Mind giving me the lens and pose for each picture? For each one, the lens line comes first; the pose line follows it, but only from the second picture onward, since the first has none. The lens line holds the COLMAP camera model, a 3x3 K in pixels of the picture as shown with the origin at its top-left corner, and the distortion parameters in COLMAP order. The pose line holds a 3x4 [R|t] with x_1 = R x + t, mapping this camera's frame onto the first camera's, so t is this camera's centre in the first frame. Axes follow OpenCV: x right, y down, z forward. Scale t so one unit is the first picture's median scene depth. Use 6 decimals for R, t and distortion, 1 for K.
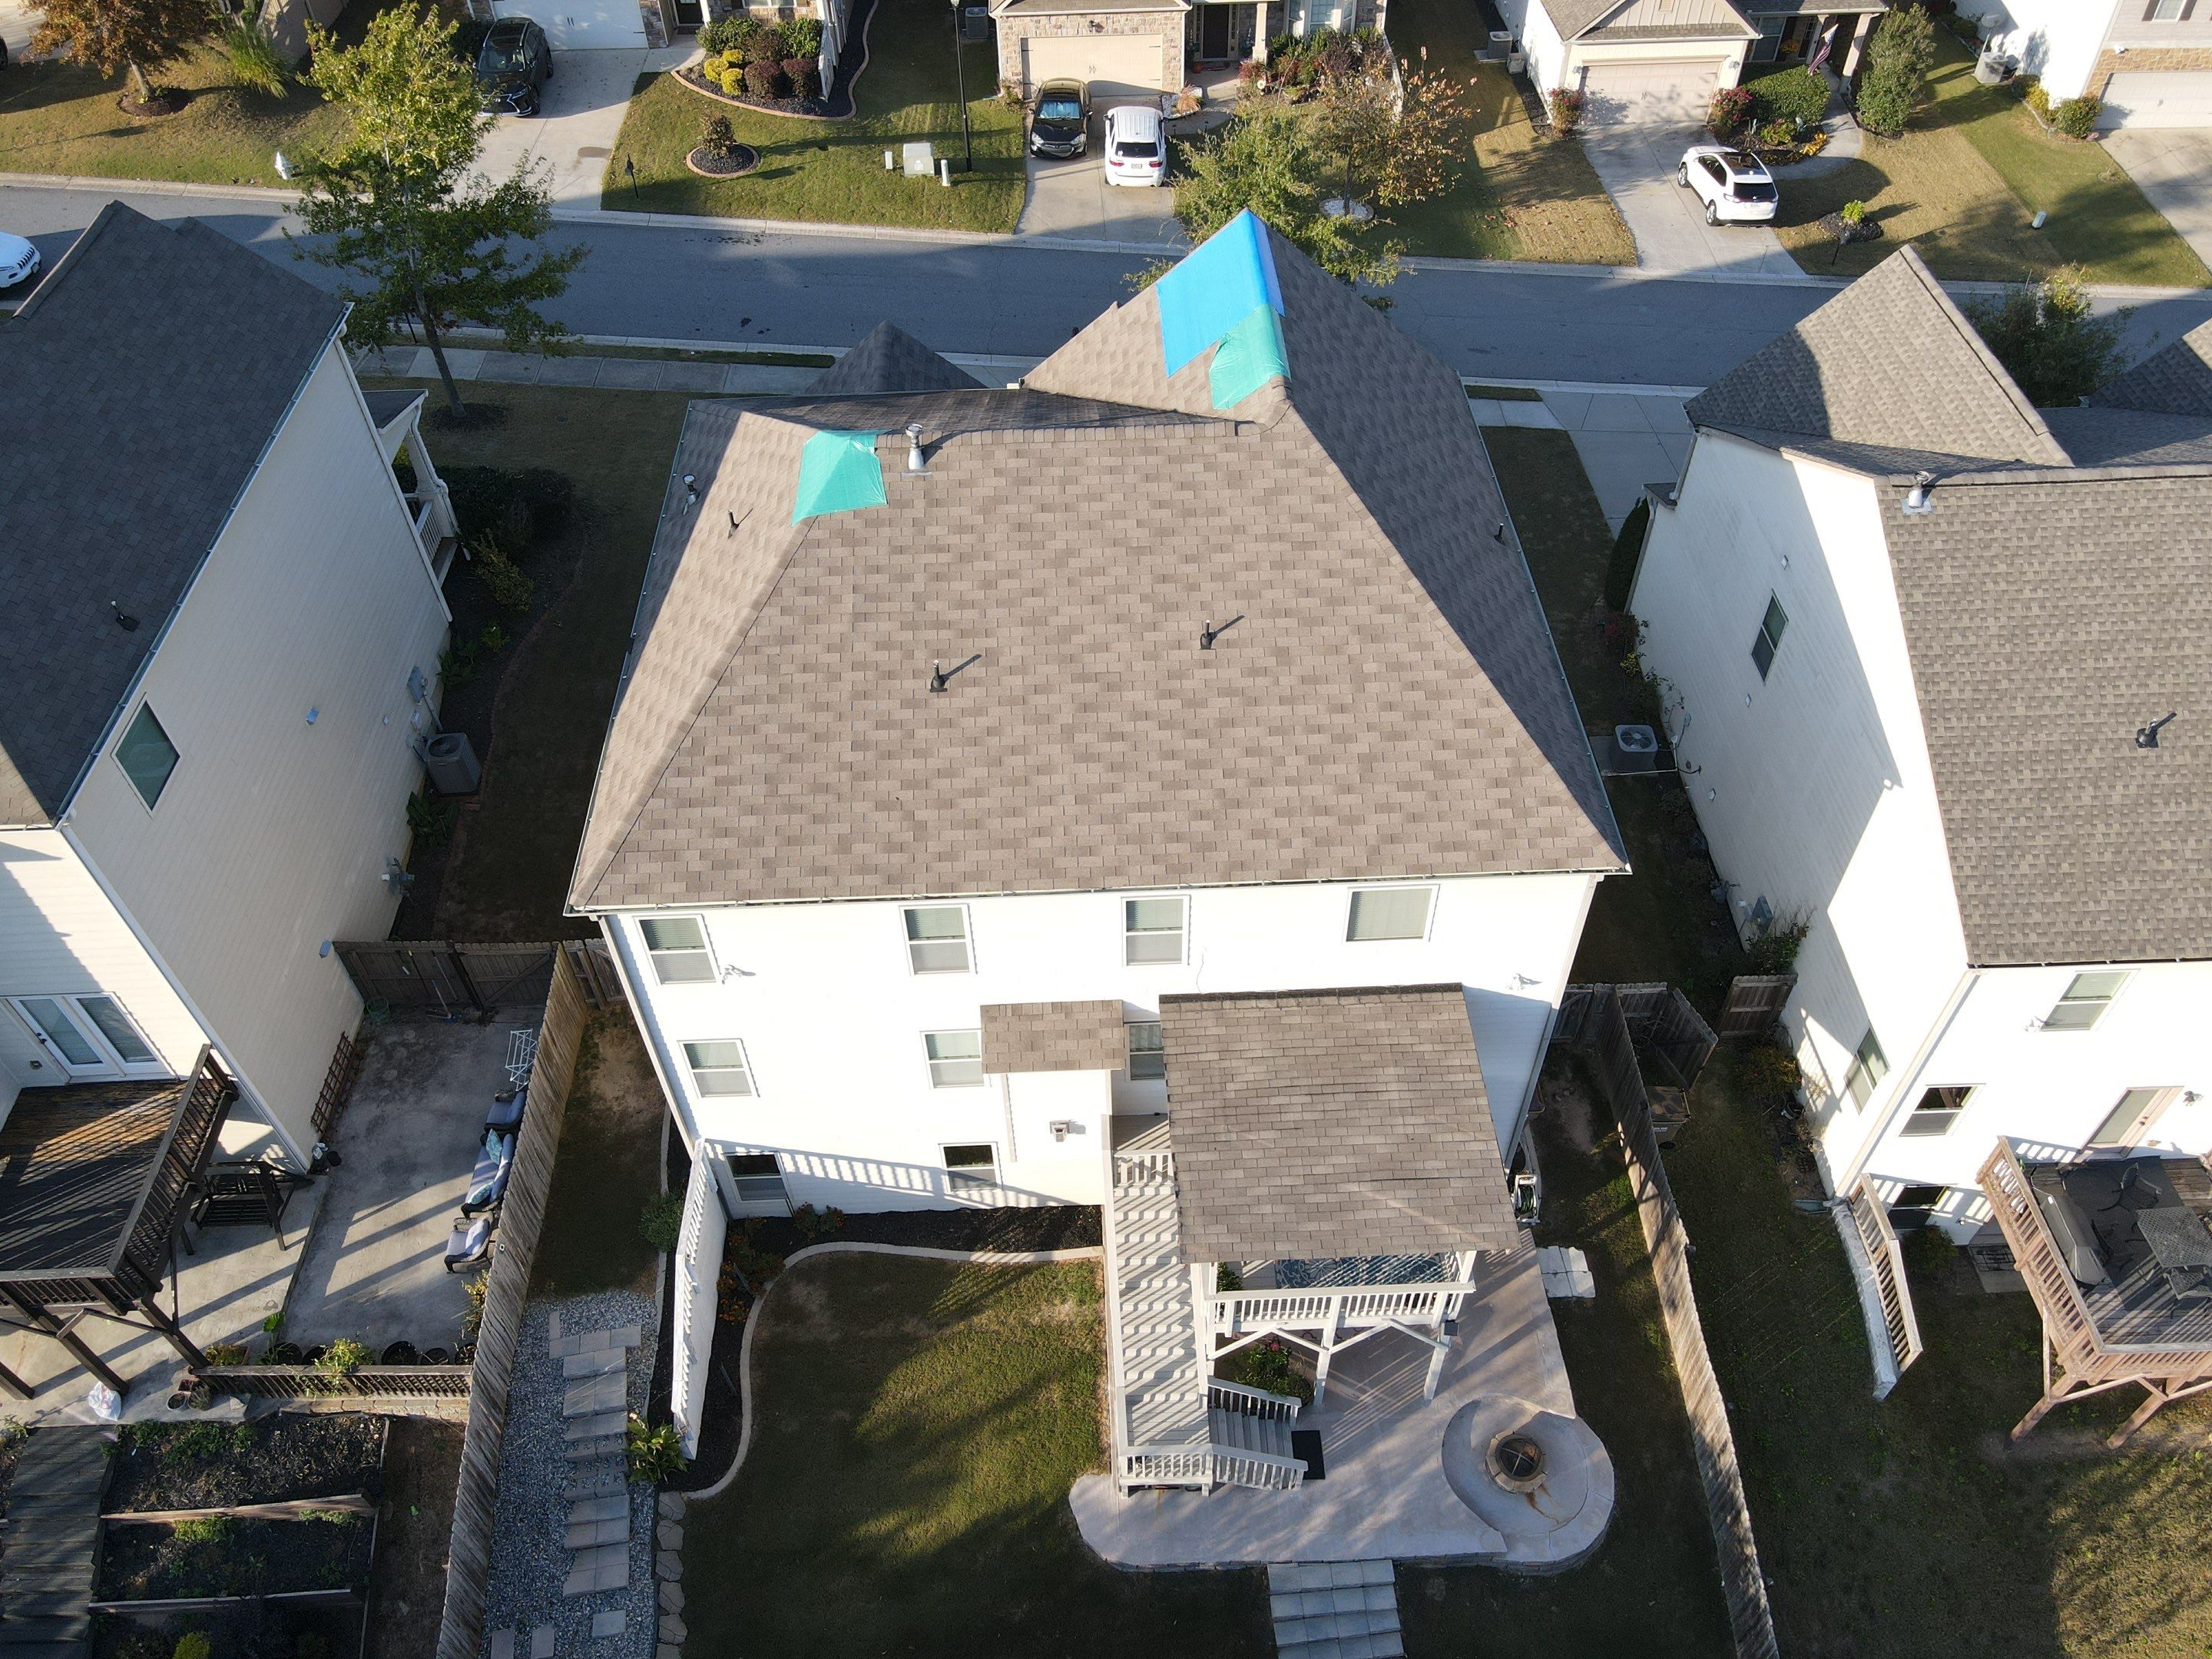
lens RADIAL K [[1630.4, 0, 1108.0], [0, 1630.4, 826.4], [0, 0, 1]] dist [-0.002064, 0.025816]
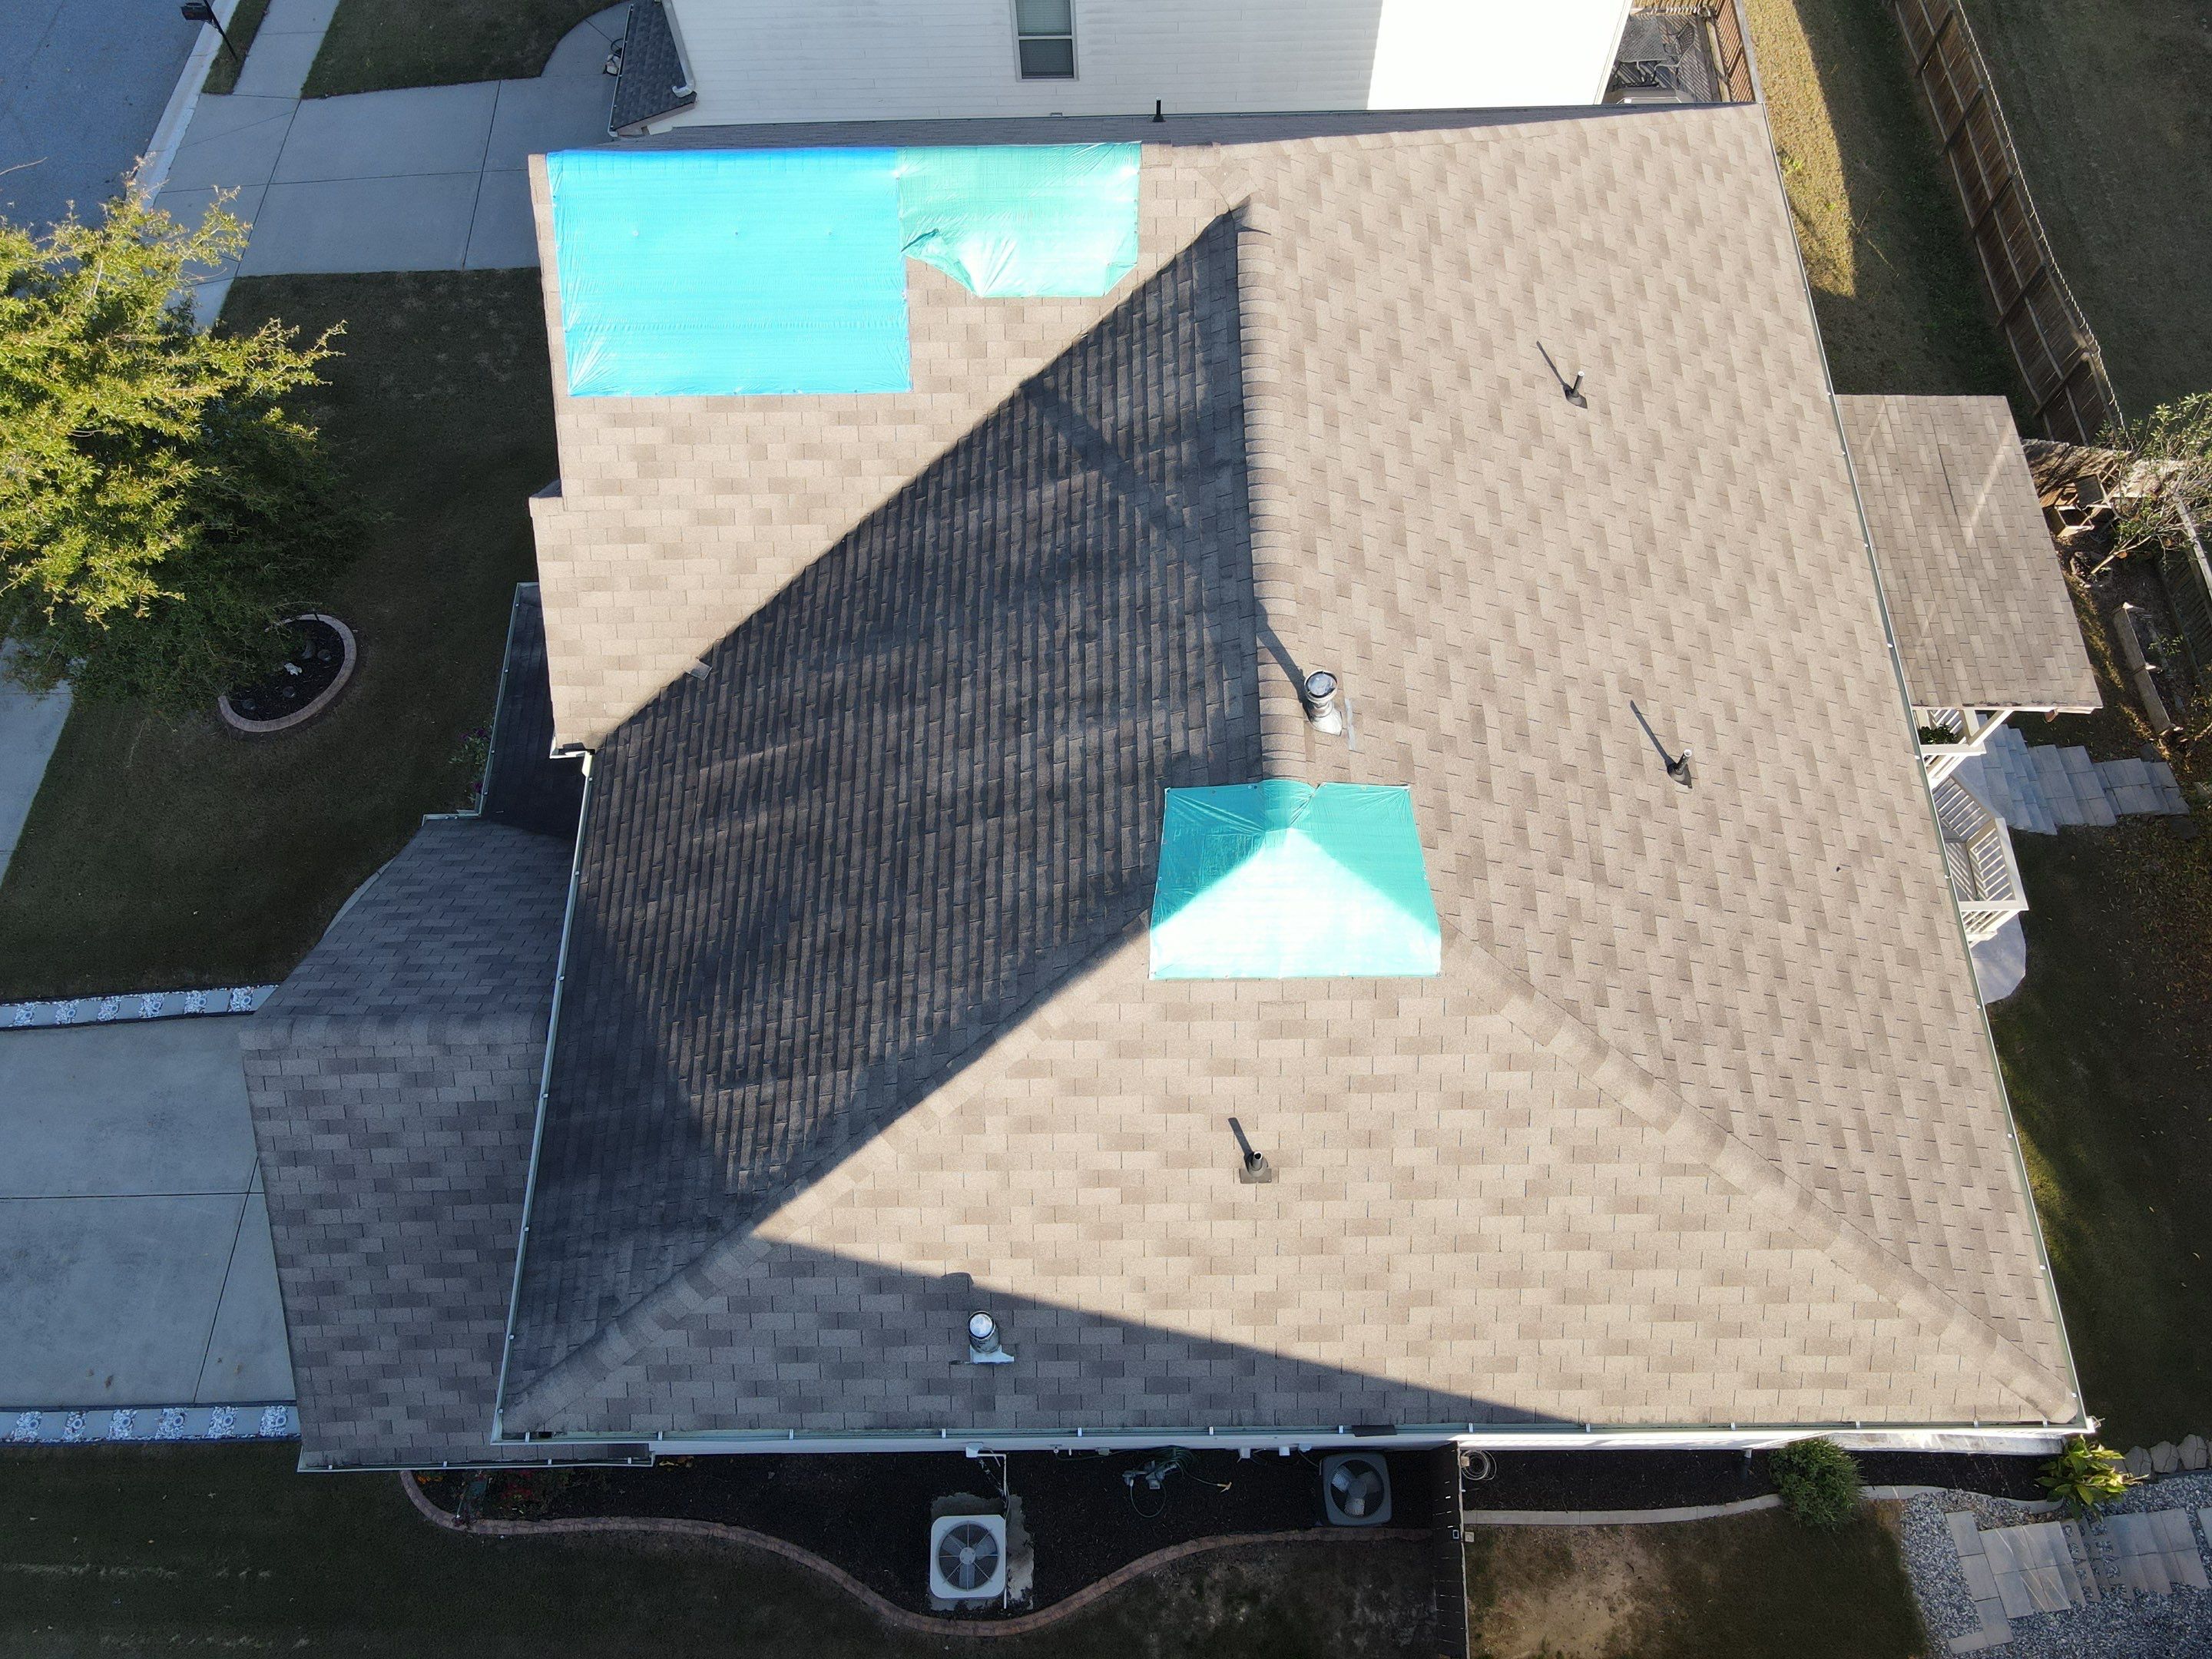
lens RADIAL K [[1630.4, 0, 1107.2], [0, 1630.4, 821.2], [0, 0, 1]] dist [-0.002064, 0.025816]
pose [[0.032164, -0.897158, 0.440538, -0.373980], [0.741781, 0.316836, 0.591081, -0.567177], [-0.669871, 0.307771, 0.675685, 0.708077]]
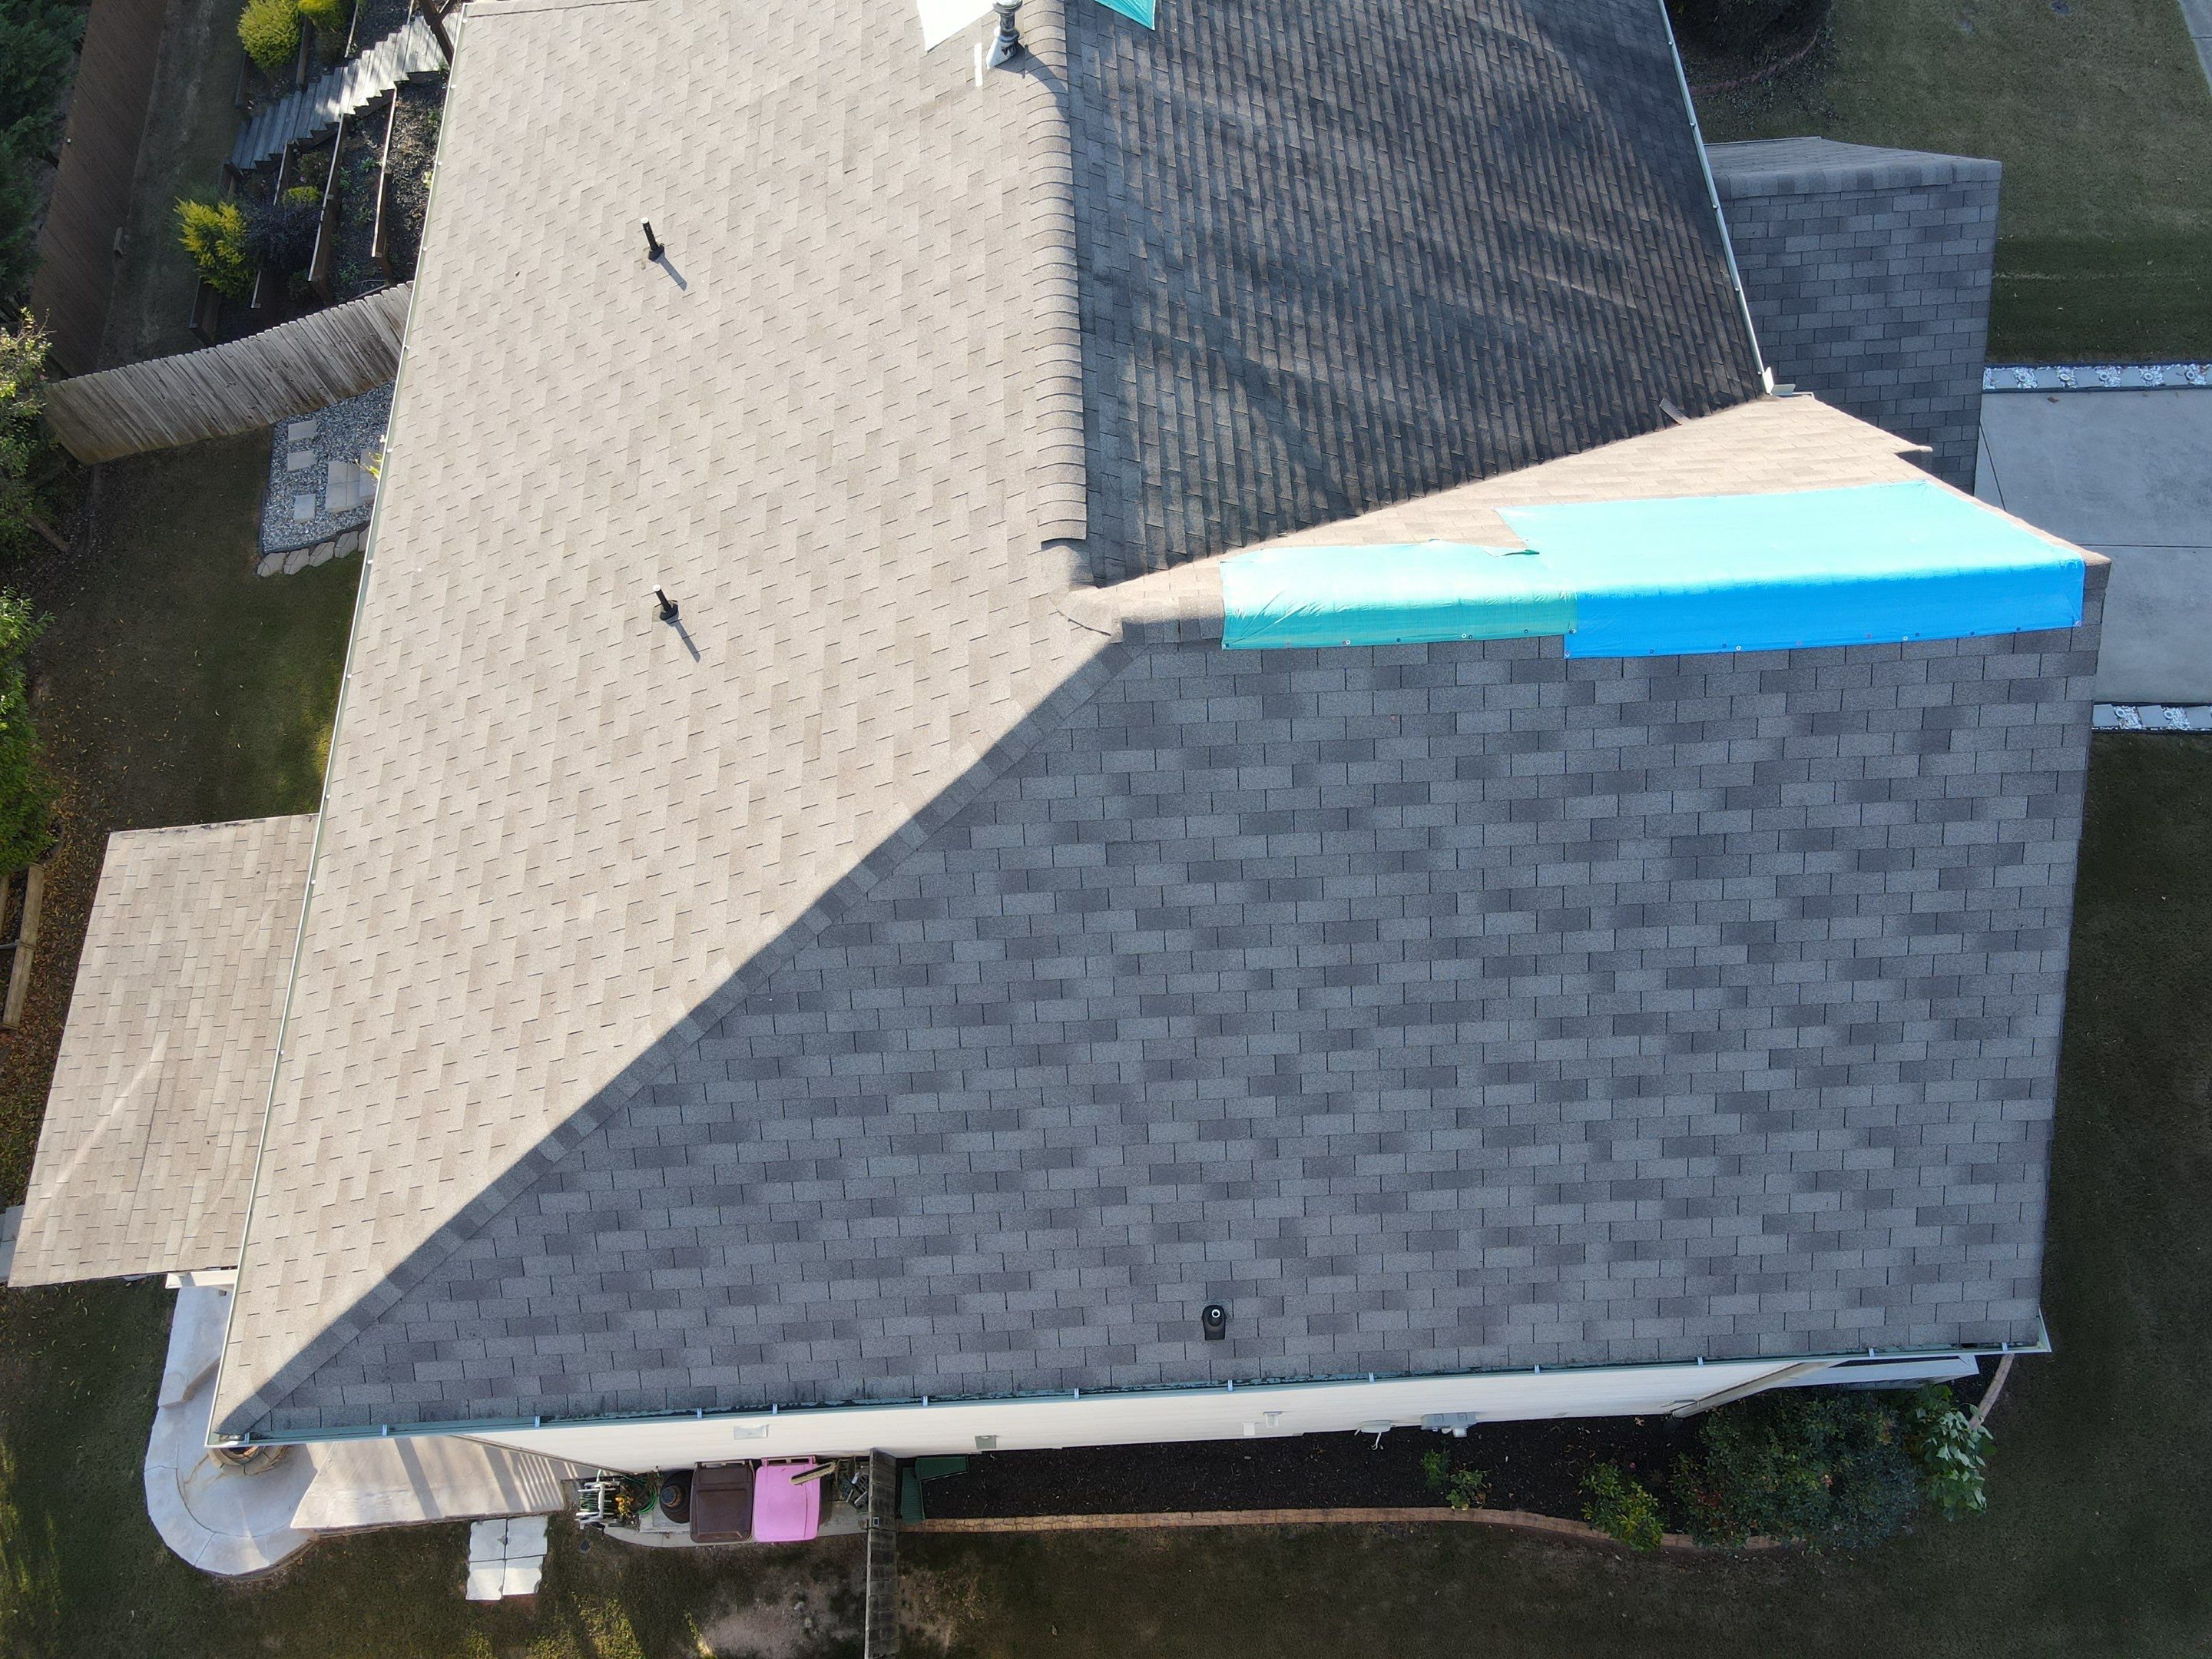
lens RADIAL K [[1630.4, 0, 1108.1], [0, 1630.4, 824.1], [0, 0, 1]] dist [-0.002064, 0.025816]
pose [[0.007908, 0.912596, -0.408787, 0.328347], [-0.705593, 0.294766, 0.644400, -0.515965], [0.708573, 0.283341, 0.646252, 0.751287]]
